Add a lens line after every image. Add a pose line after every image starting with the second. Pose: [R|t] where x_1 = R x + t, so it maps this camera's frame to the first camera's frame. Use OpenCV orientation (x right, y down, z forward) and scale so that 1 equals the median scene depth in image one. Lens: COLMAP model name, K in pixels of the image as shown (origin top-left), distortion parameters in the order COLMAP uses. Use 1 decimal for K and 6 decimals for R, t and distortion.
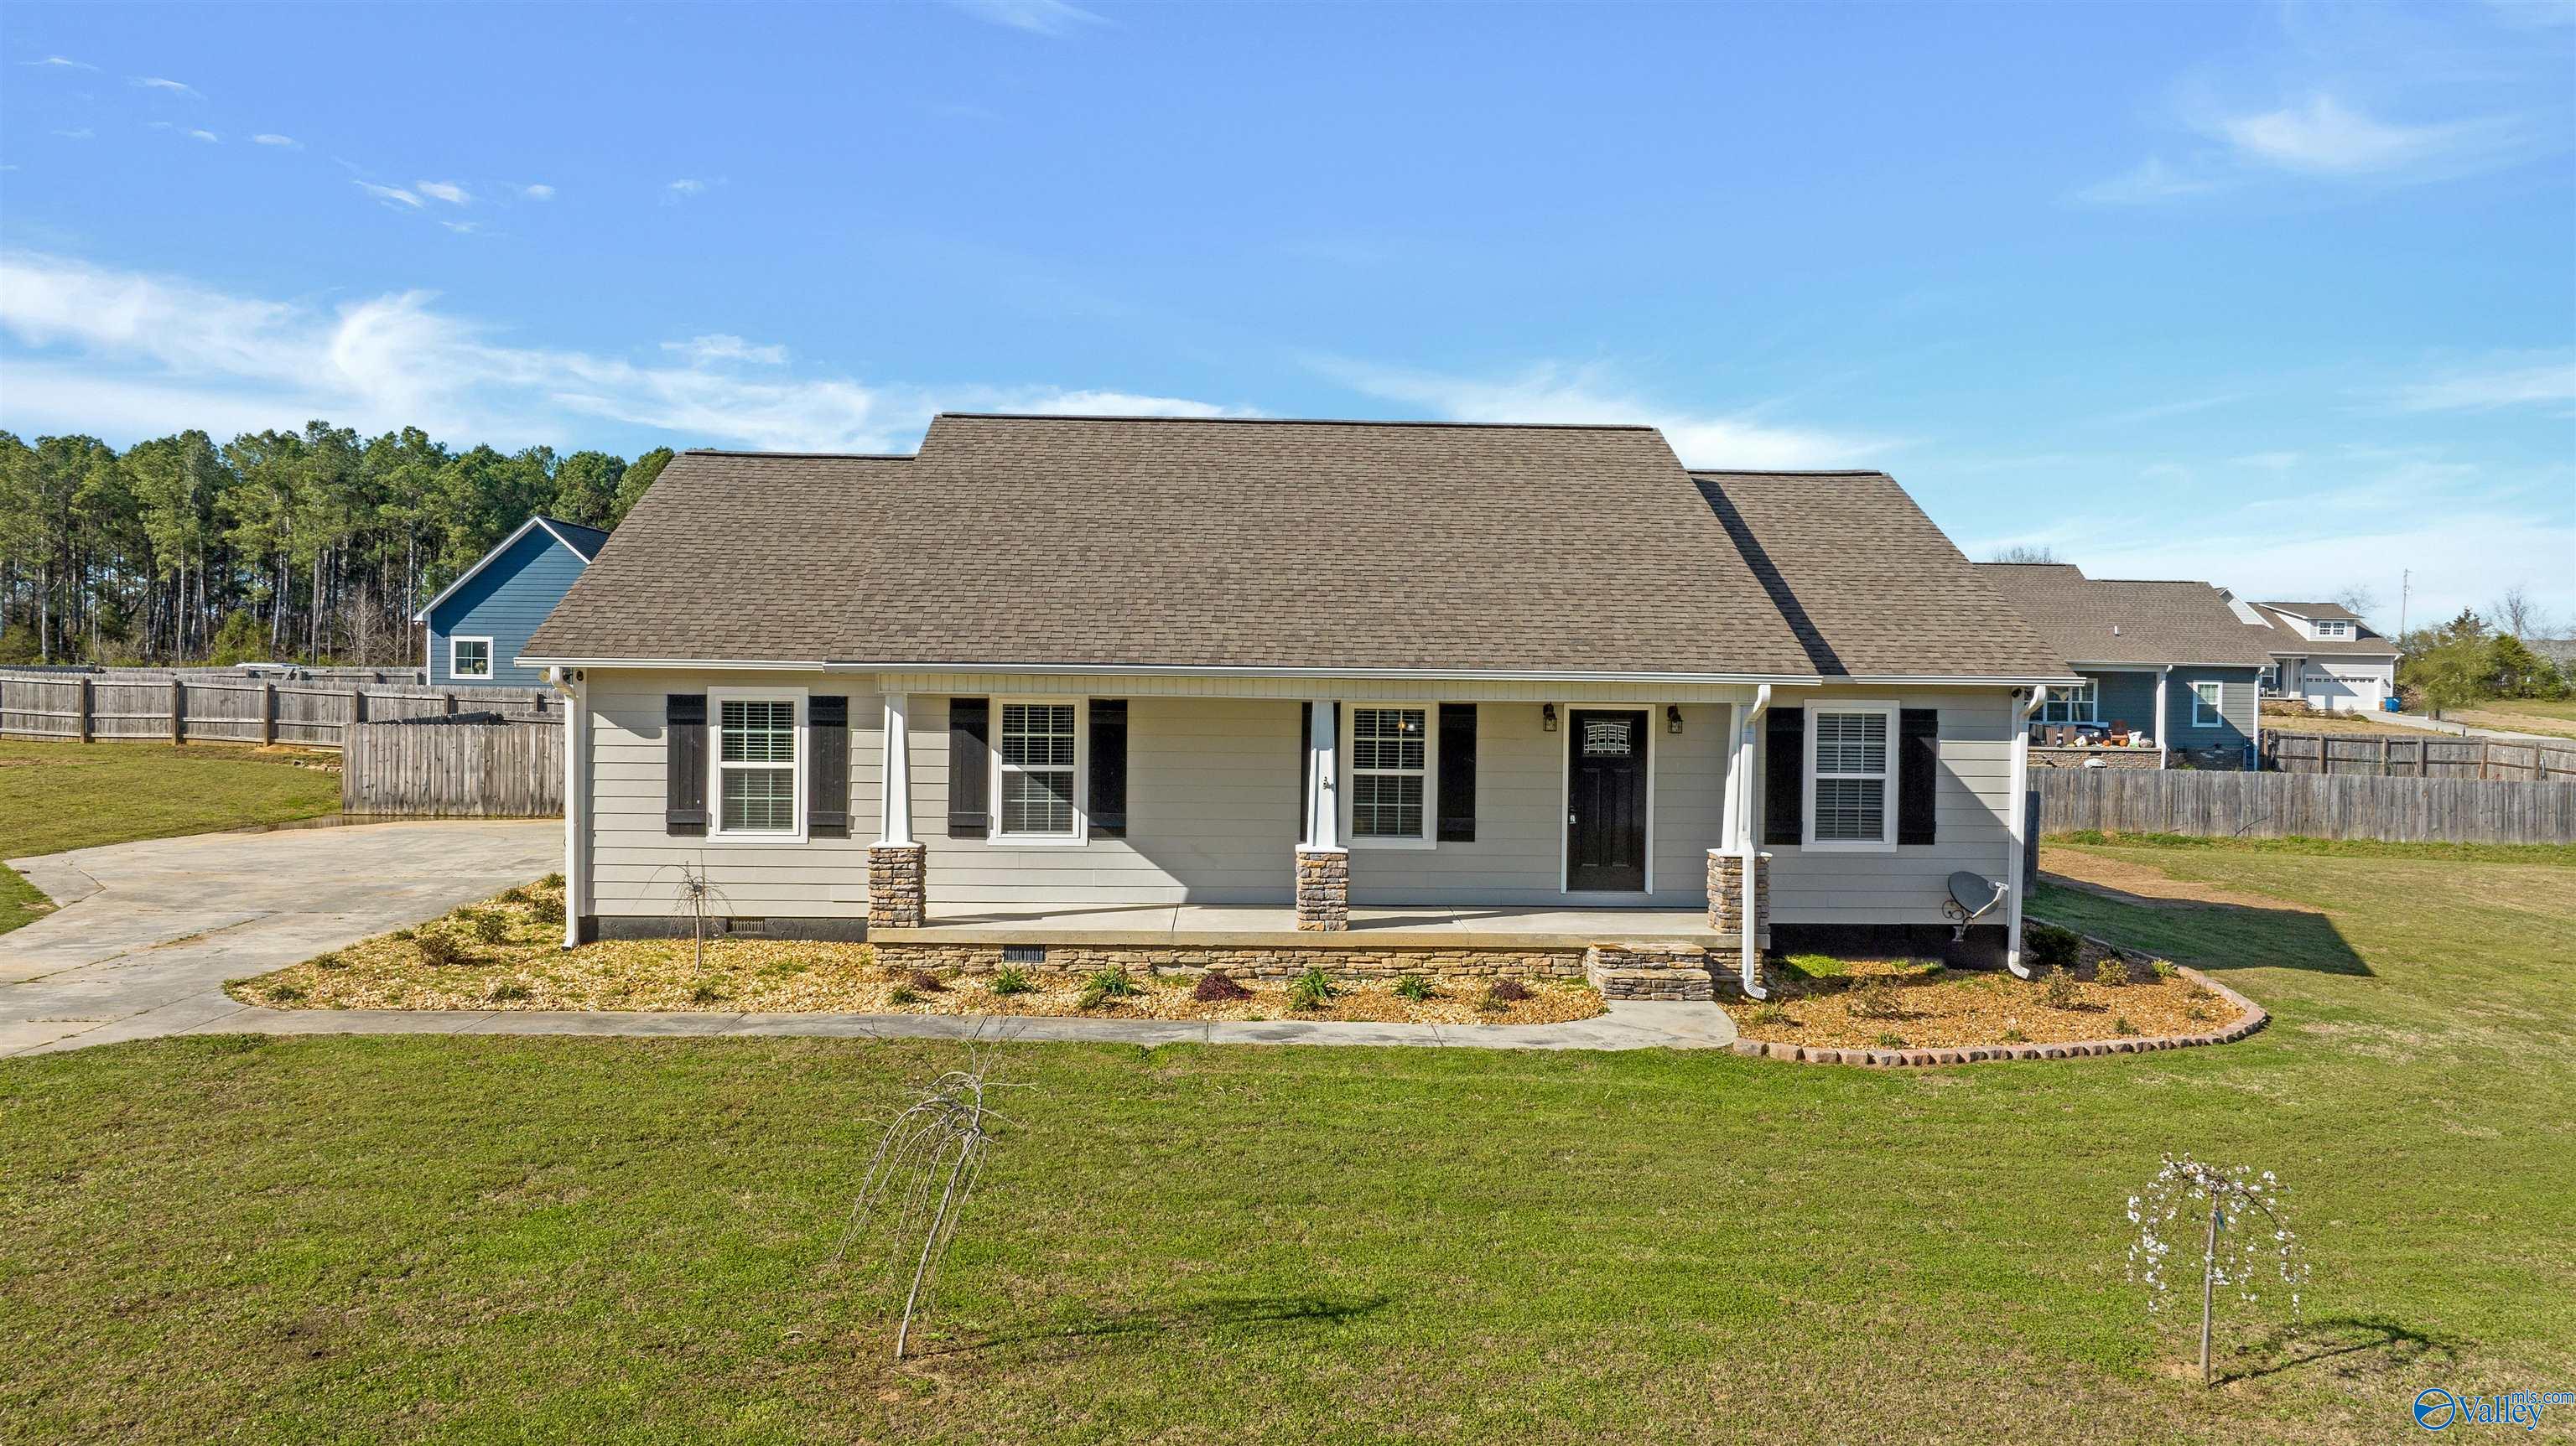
lens RADIAL K [[1818.0, 0, 1290.1], [0, 1818.0, 717.1], [0, 0, 1]] dist [-0.022446, 0.000624]
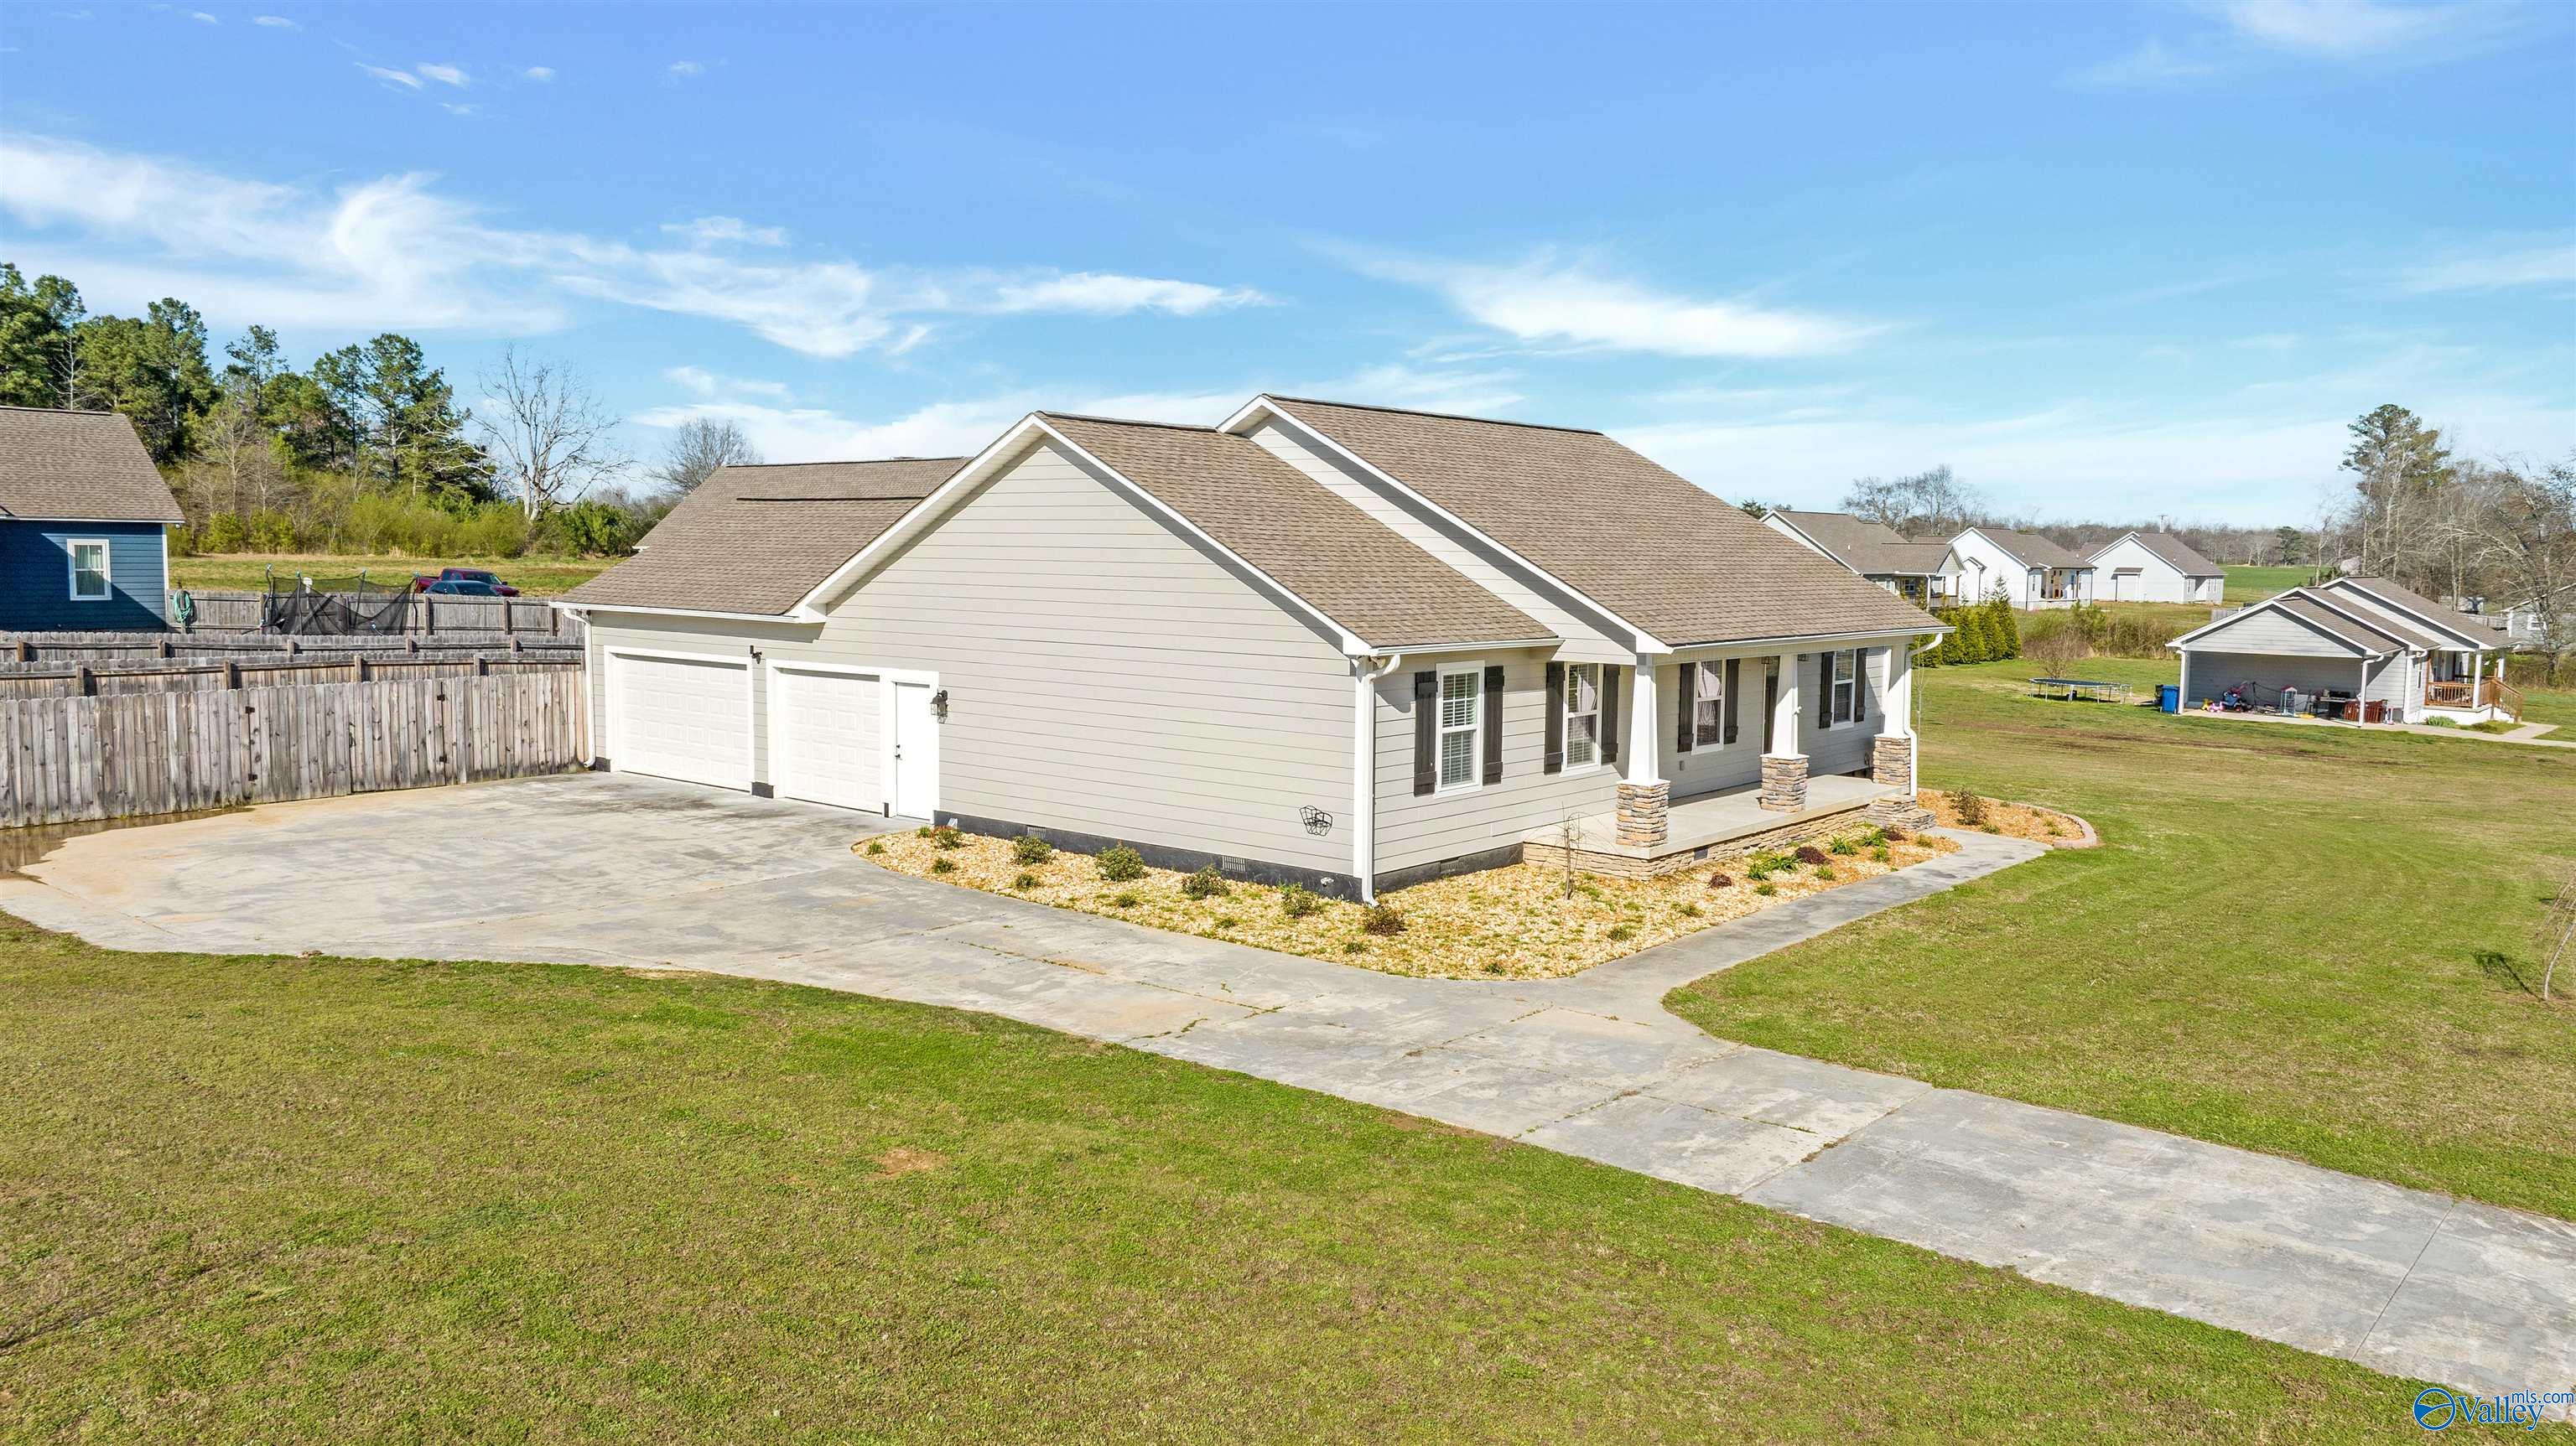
lens RADIAL K [[1820.0, 0, 1290.6], [0, 1820.0, 708.7], [0, 0, 1]] dist [-0.028595, 0.023582]
pose [[0.672555, -0.069282, 0.736797, -1.218529], [0.011044, 0.996437, 0.083615, -0.084745], [-0.739965, -0.048099, 0.670923, 0.291633]]
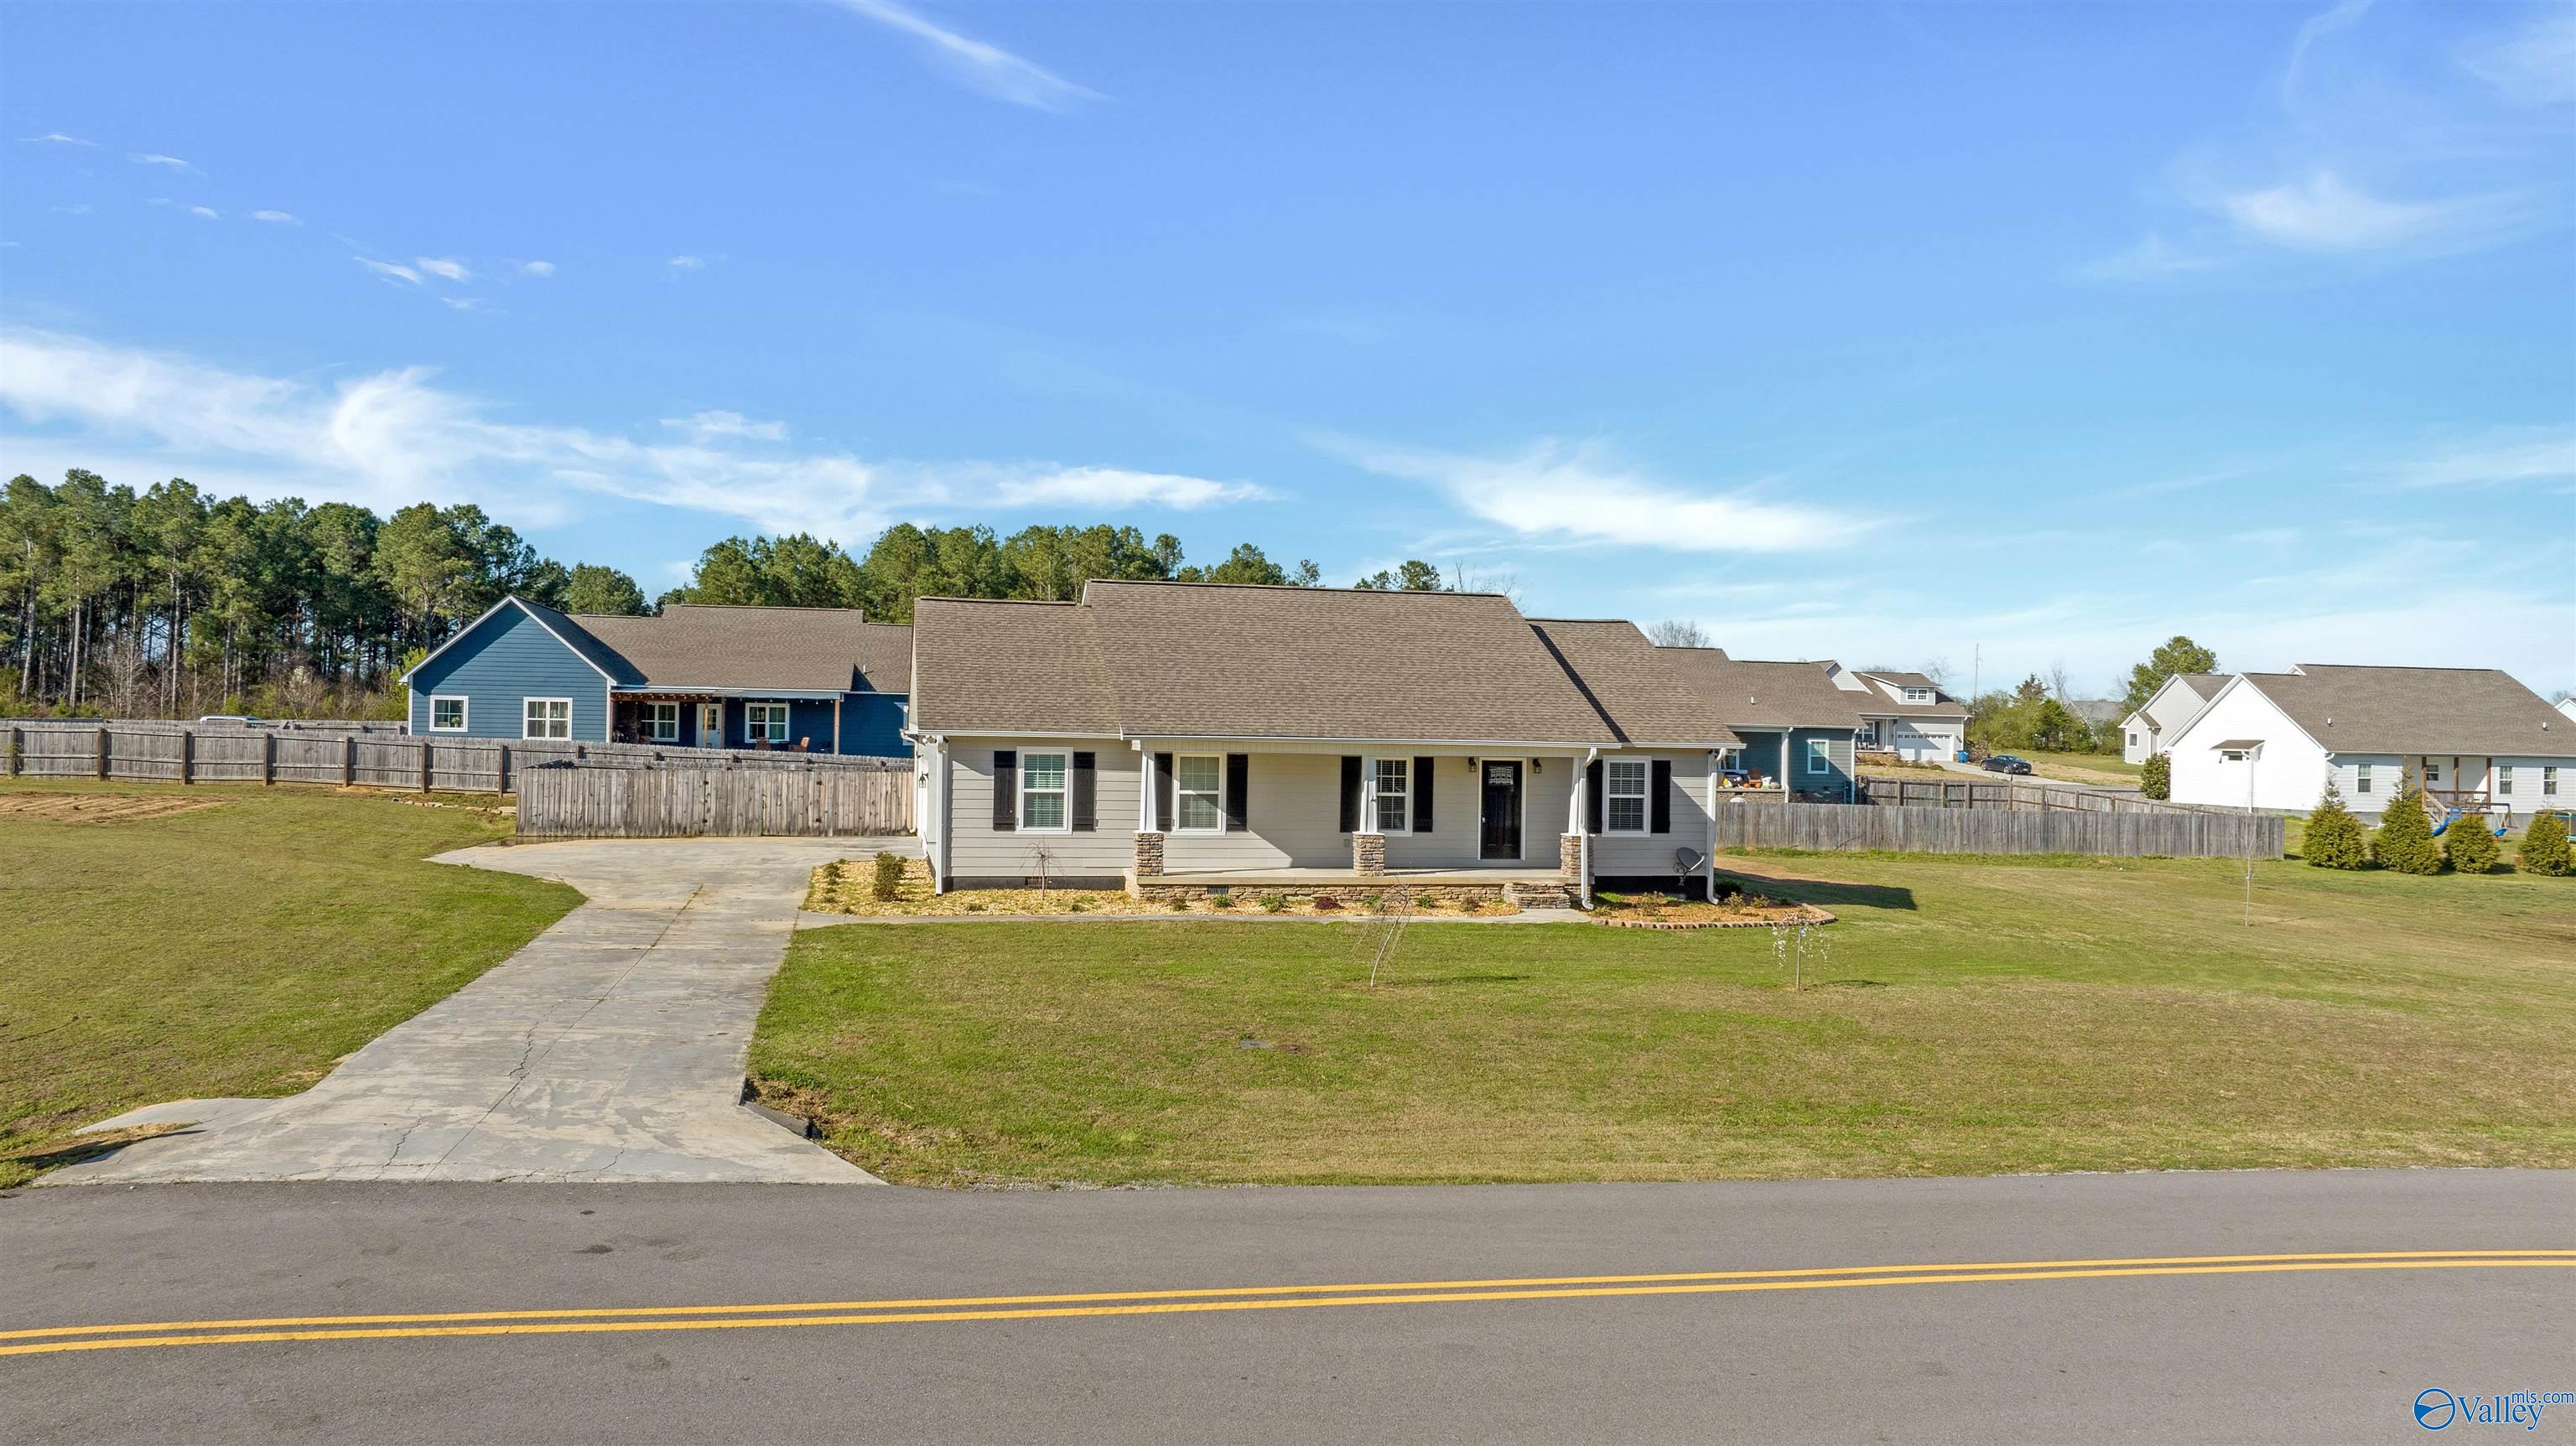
lens RADIAL K [[1818.0, 0, 1290.1], [0, 1818.0, 717.1], [0, 0, 1]] dist [-0.022446, 0.000624]
pose [[0.983518, 0.006425, 0.180693, -0.374956], [-0.001544, 0.999630, -0.027145, 0.002359], [-0.180801, 0.026418, 0.983165, -0.786772]]
